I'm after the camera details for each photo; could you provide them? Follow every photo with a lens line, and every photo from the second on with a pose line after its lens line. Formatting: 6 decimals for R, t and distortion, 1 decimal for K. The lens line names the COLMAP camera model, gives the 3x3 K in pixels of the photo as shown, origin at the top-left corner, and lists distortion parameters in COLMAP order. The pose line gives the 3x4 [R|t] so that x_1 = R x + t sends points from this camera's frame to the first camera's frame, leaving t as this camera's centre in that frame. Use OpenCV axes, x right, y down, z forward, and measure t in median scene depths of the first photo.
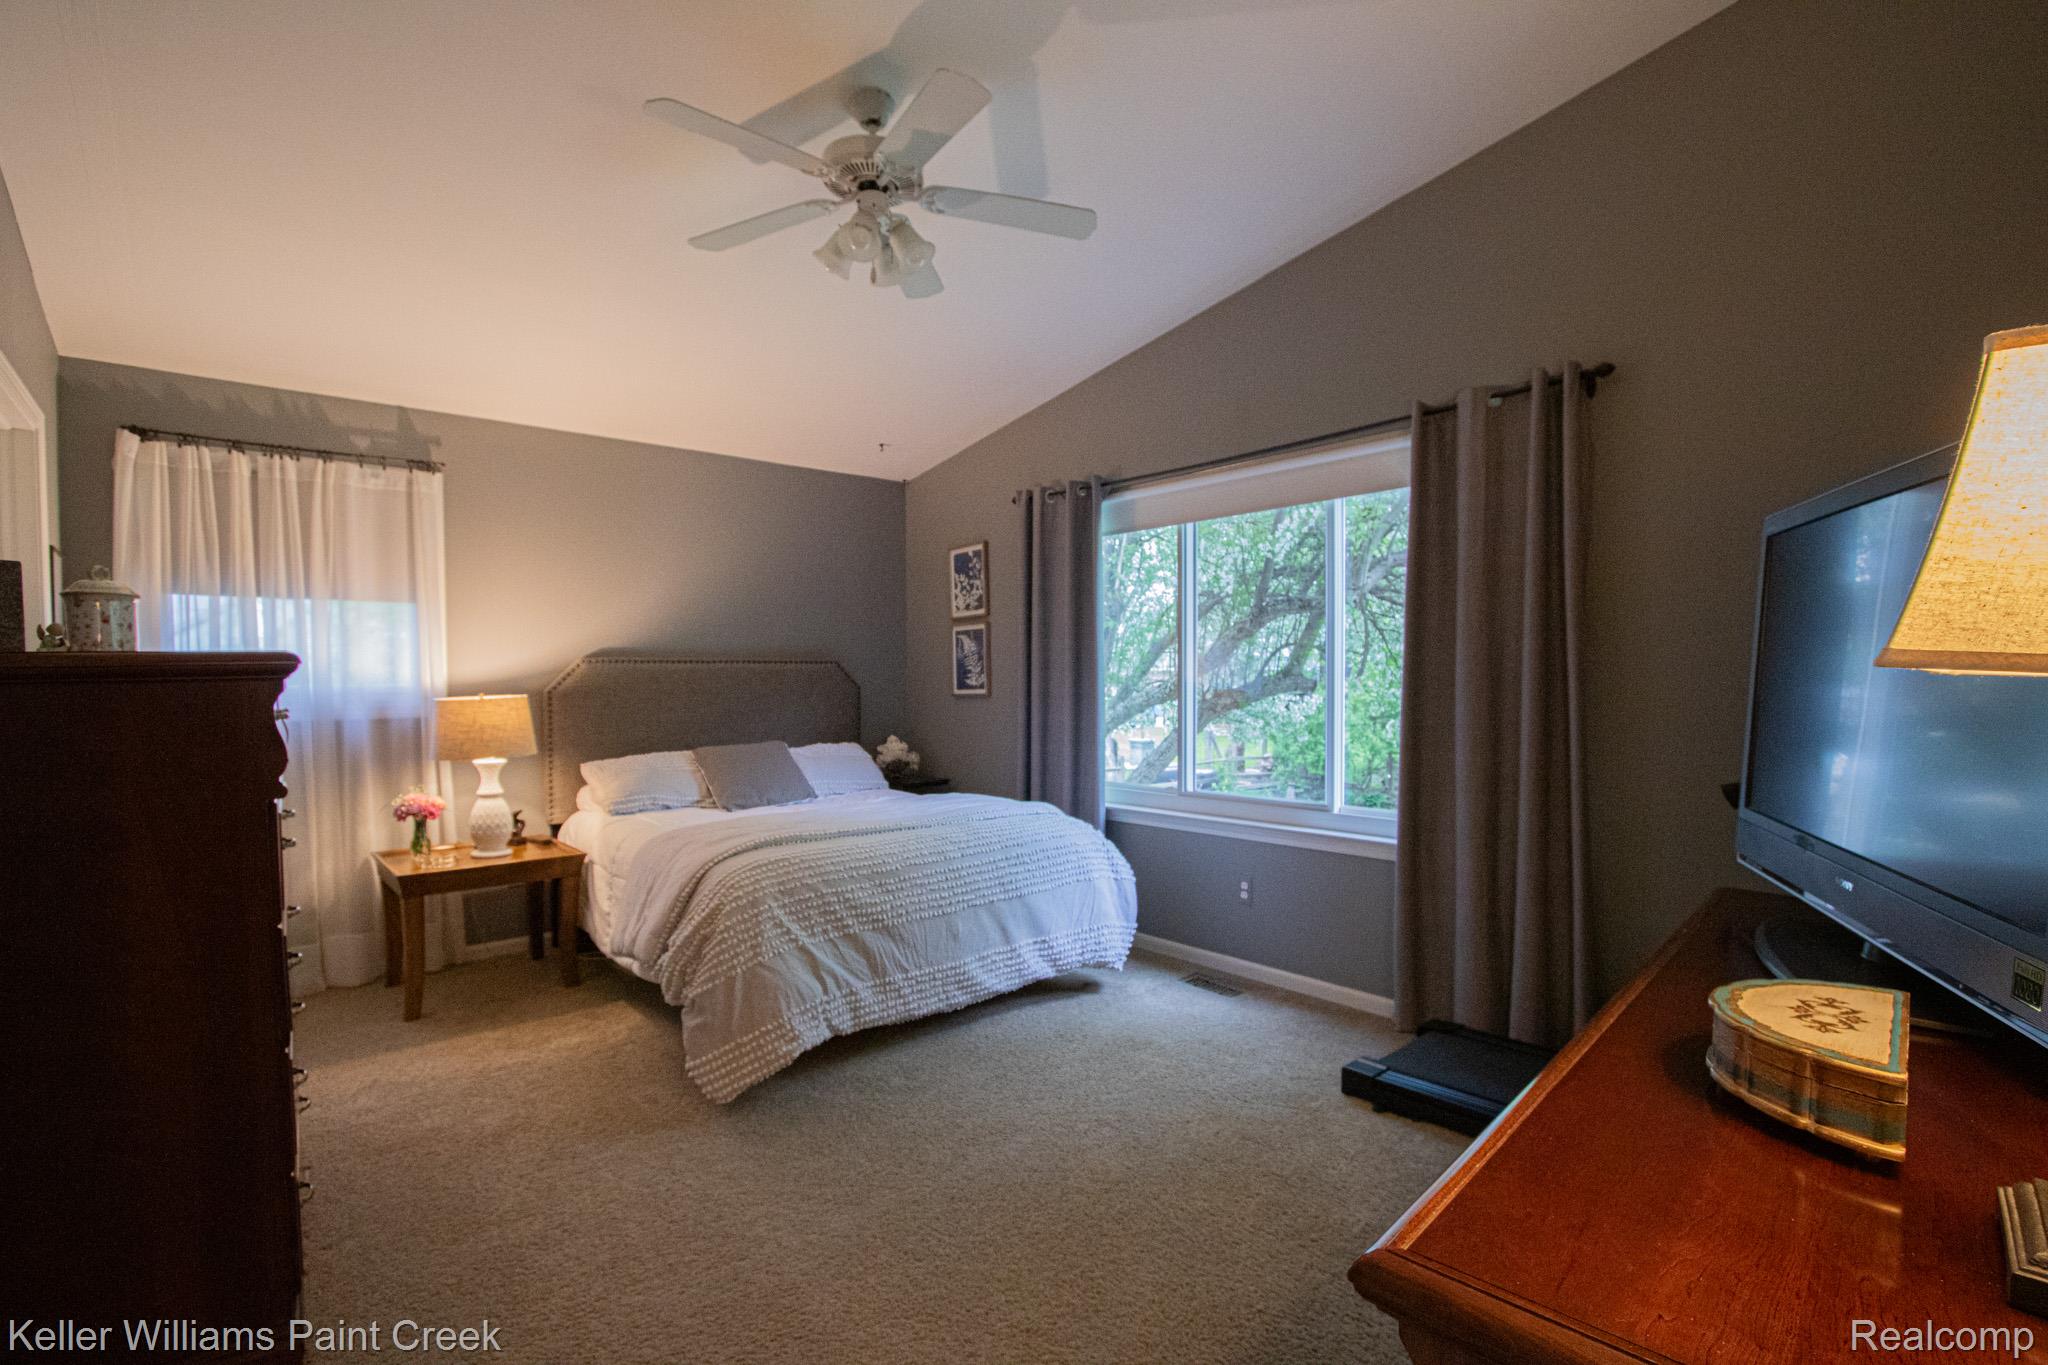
lens RADIAL K [[960.1, 0, 1035.5], [0, 960.1, 697.5], [0, 0, 1]] dist [-0.005250, 0.000124]
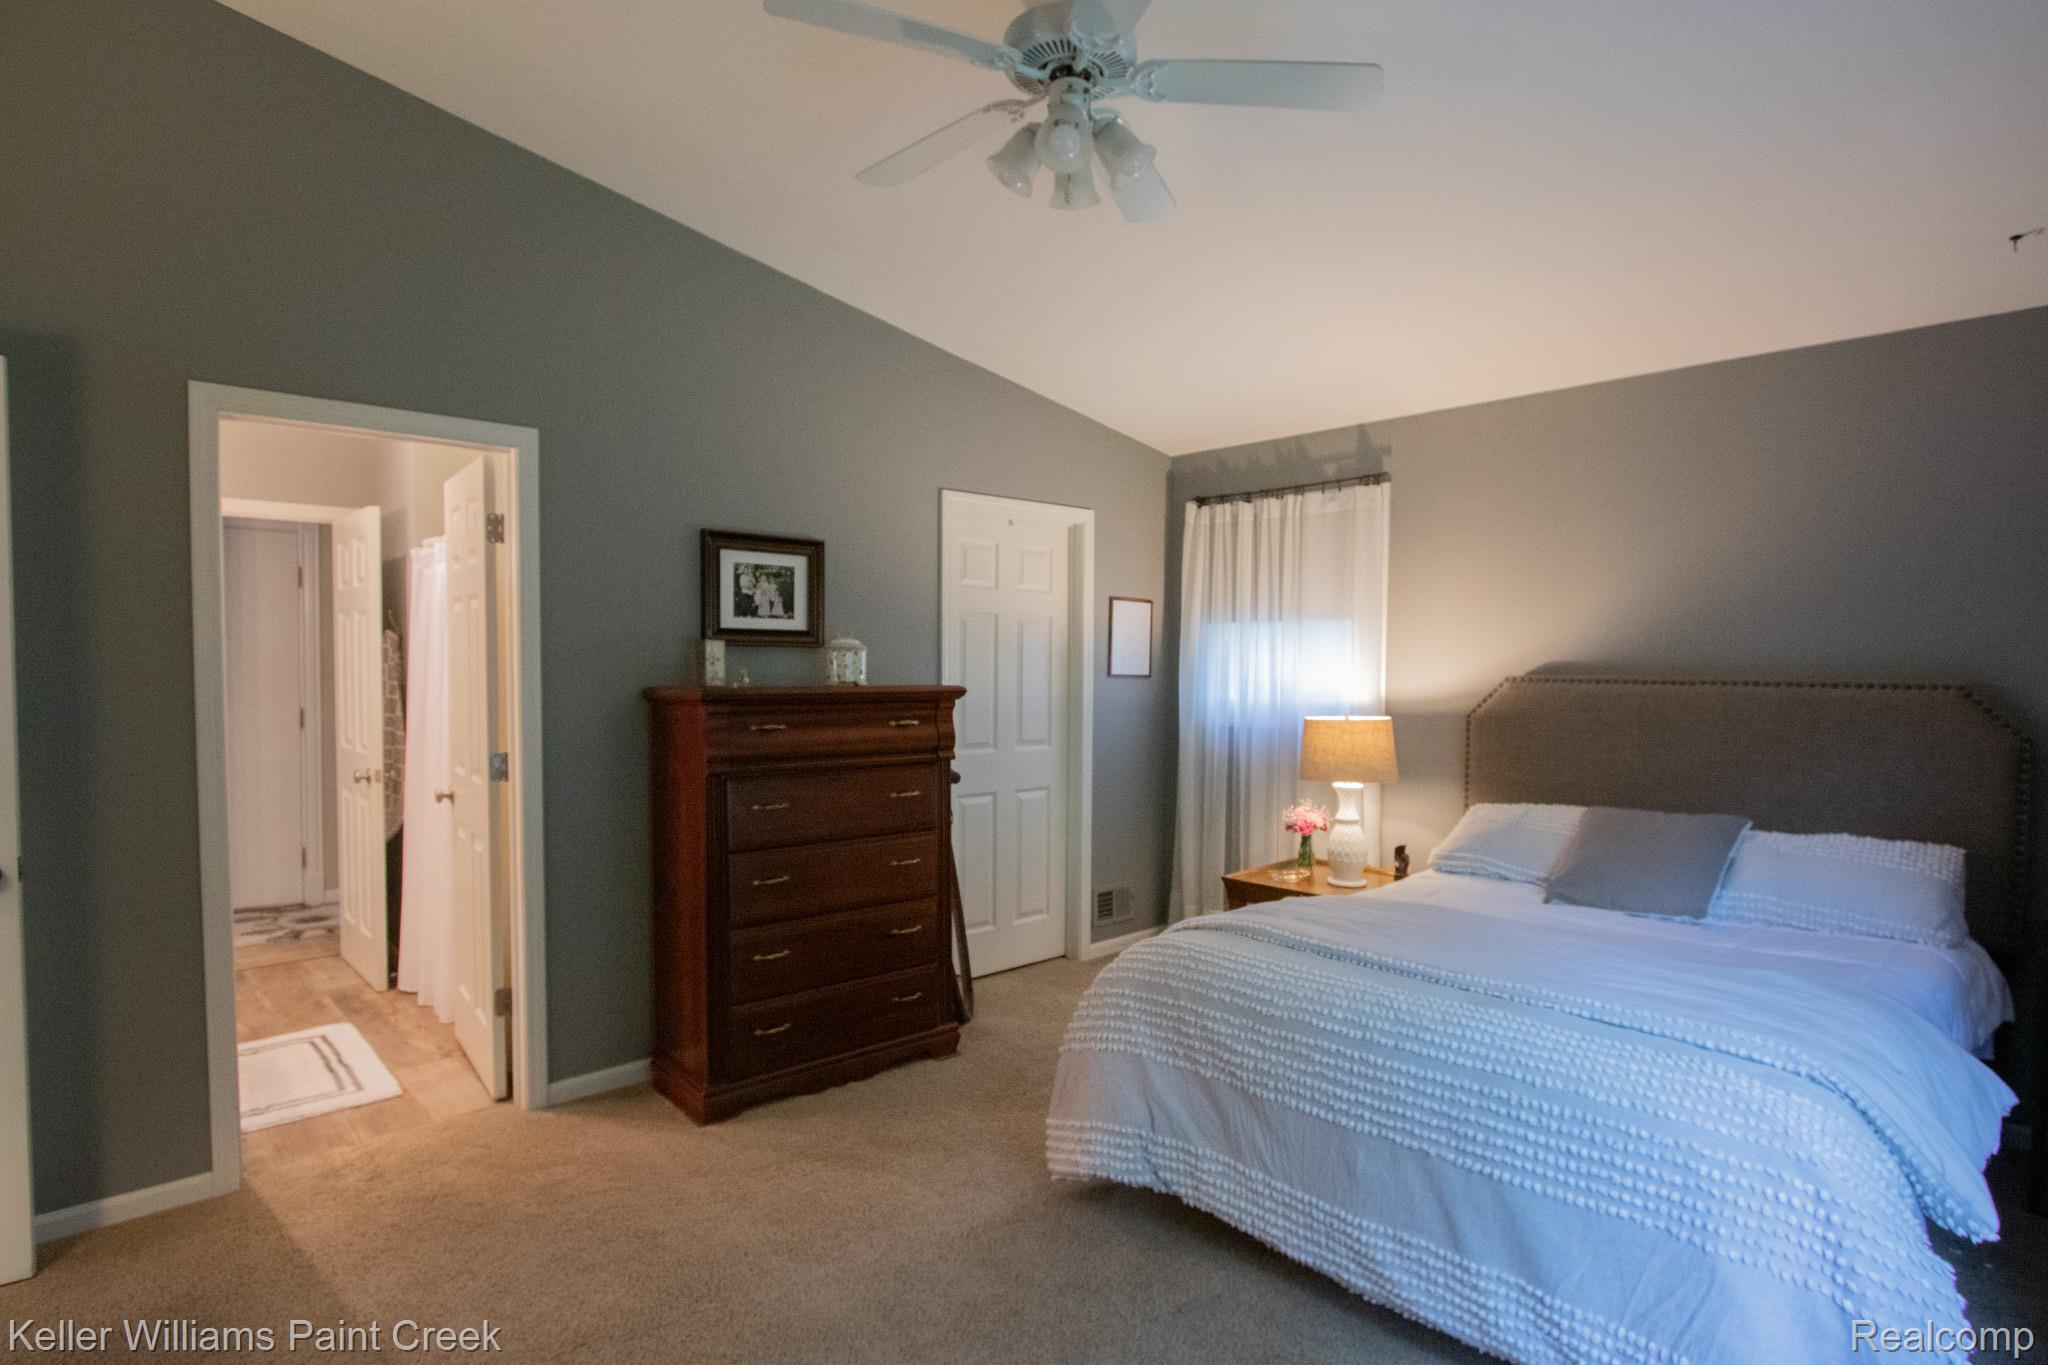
lens RADIAL K [[1030.1, 0, 1024.5], [0, 1030.1, 720.8], [0, 0, 1]] dist [-0.071033, 0.000127]
pose [[0.031237, 0.057085, -0.997881, 0.431552], [-0.034187, 0.997845, 0.056013, -0.043945], [0.998927, 0.032365, 0.033121, 0.659835]]
